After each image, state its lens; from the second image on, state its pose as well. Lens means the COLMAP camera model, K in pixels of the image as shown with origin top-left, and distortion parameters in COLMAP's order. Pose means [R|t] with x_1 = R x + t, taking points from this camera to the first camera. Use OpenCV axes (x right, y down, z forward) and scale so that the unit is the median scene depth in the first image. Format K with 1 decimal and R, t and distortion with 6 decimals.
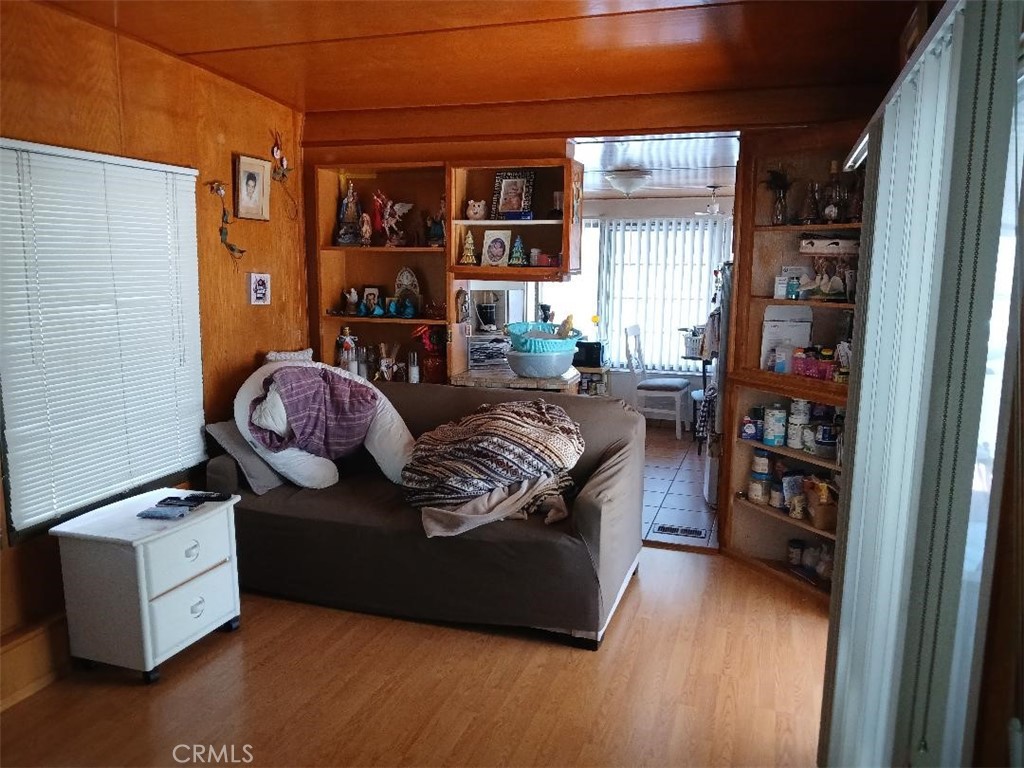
lens RADIAL K [[802.1, 0, 512.0], [0, 802.1, 384.0], [0, 0, 1]] dist [0.095309, -0.284991]
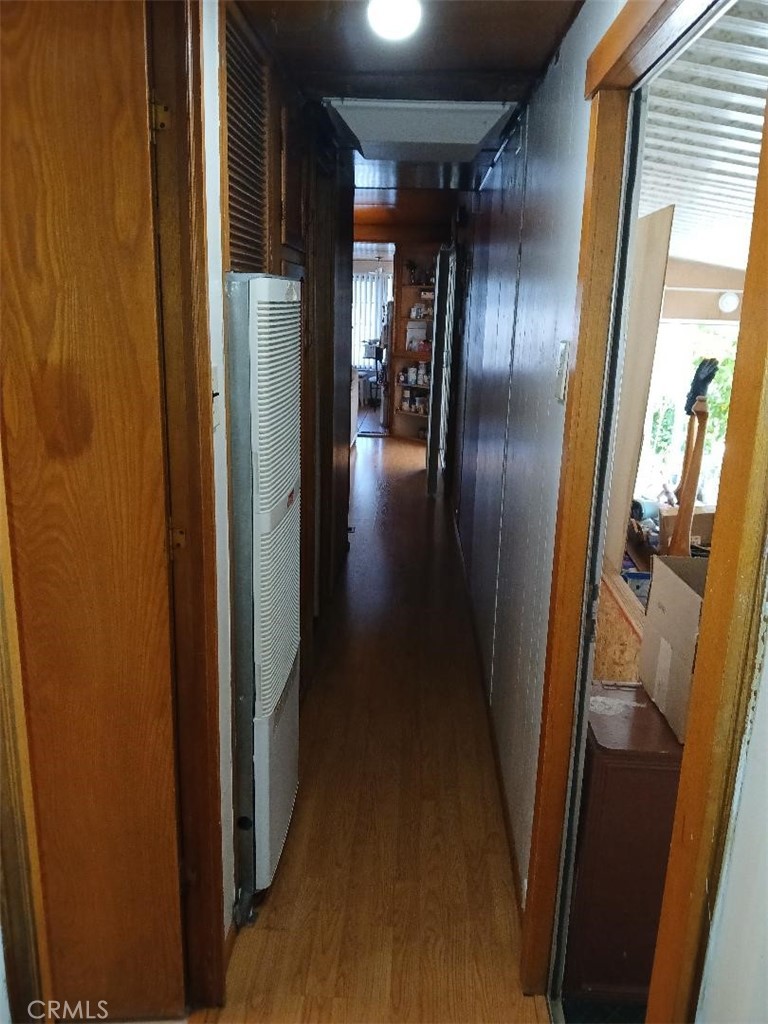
lens RADIAL K [[802.1, 0, 384.0], [0, 802.1, 512.0], [0, 0, 1]] dist [0.095309, -0.284991]
pose [[0.962965, -0.049669, 0.265011, -0.368621], [0.023283, 0.994533, 0.101796, 0.199877], [-0.268618, -0.091856, 0.958857, -1.179141]]
